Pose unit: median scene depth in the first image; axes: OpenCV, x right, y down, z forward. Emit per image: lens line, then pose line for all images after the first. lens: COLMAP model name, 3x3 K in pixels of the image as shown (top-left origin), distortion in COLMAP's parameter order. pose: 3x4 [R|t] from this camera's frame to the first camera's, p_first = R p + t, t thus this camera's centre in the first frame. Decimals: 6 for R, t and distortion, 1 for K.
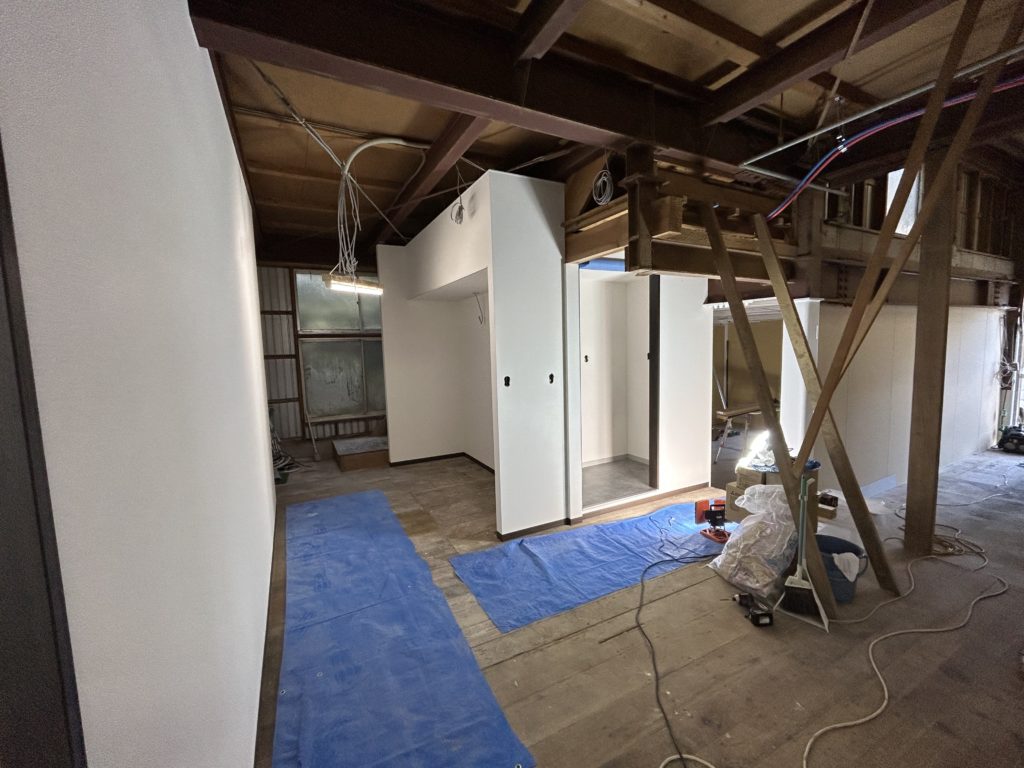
lens RADIAL K [[420.0, 0, 510.8], [0, 420.0, 384.6], [0, 0, 1]] dist [0.000832, -0.000050]
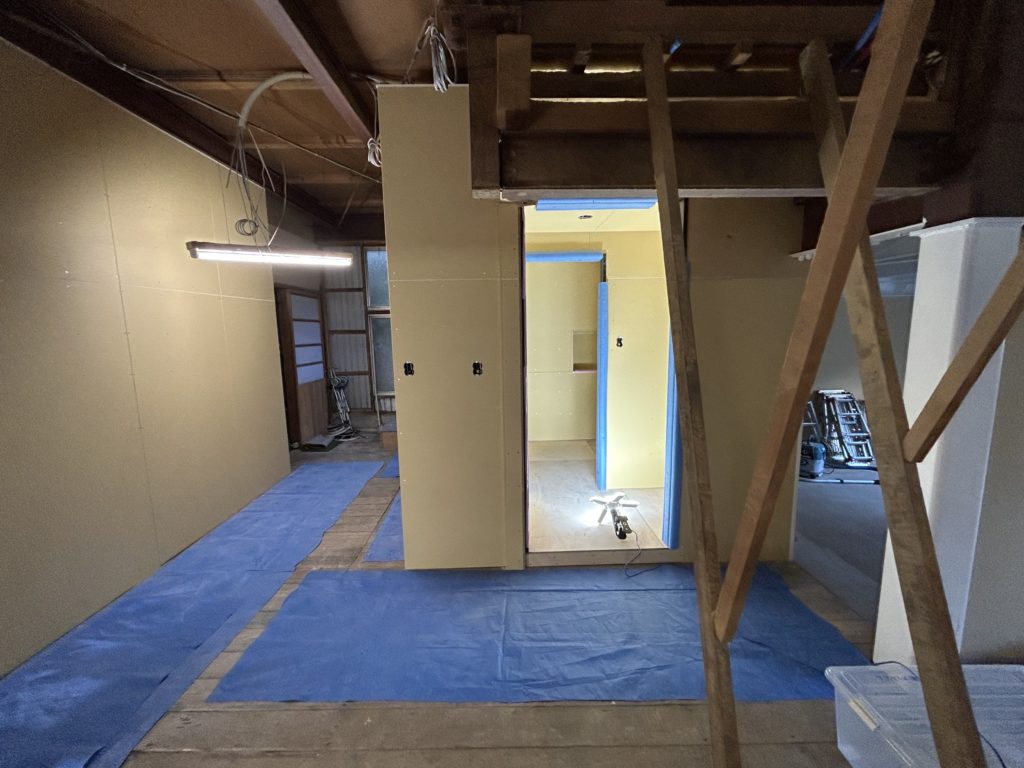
lens RADIAL K [[420.0, 0, 510.1], [0, 420.0, 387.4], [0, 0, 1]] dist [0.000832, -0.000050]
pose [[0.889951, 0.079272, -0.449114, 0.292533], [-0.052448, 0.996033, 0.071879, -0.023209], [0.453031, -0.040414, 0.890578, 0.226497]]
